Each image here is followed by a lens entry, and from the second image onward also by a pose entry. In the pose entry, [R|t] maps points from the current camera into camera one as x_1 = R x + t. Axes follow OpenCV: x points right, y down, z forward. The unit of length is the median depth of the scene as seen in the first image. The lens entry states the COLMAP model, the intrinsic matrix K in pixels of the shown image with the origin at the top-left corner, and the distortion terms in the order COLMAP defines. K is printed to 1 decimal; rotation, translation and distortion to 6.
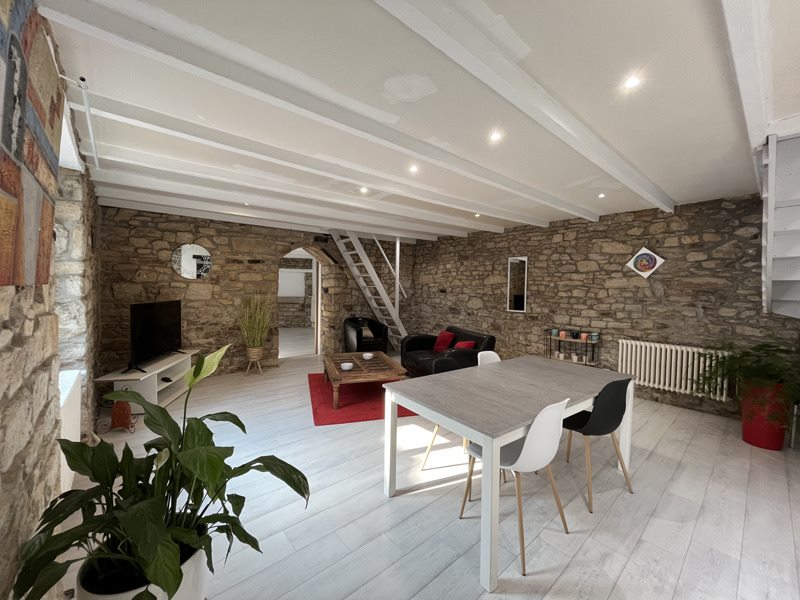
lens RADIAL K [[322.9, 0, 400.0], [0, 322.9, 300.0], [0, 0, 1]] dist [0.001181, 0.000085]
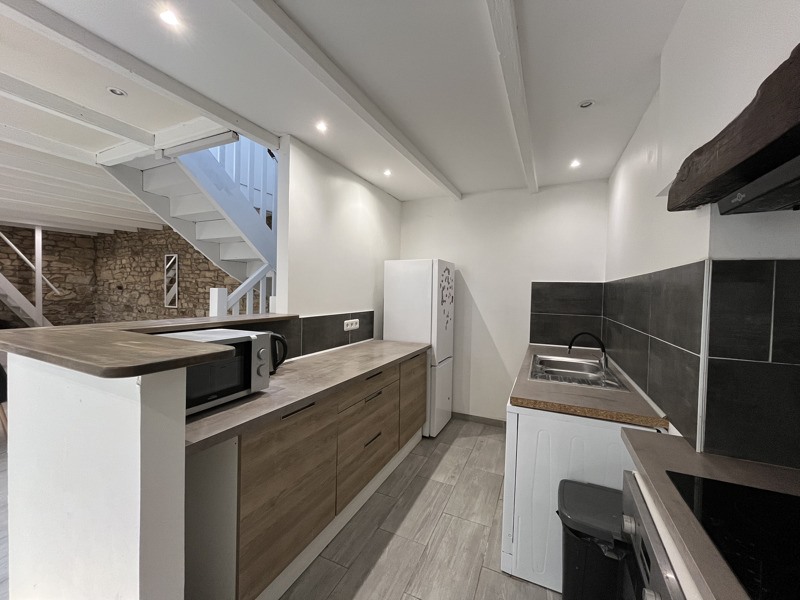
lens RADIAL K [[322.9, 0, 400.0], [0, 322.9, 300.0], [0, 0, 1]] dist [0.001181, 0.000085]
pose [[0.911466, 0.005007, 0.411345, 0.539326], [0.001783, 0.999868, -0.016122, 0.027429], [-0.411371, 0.015428, 0.911337, -0.215084]]
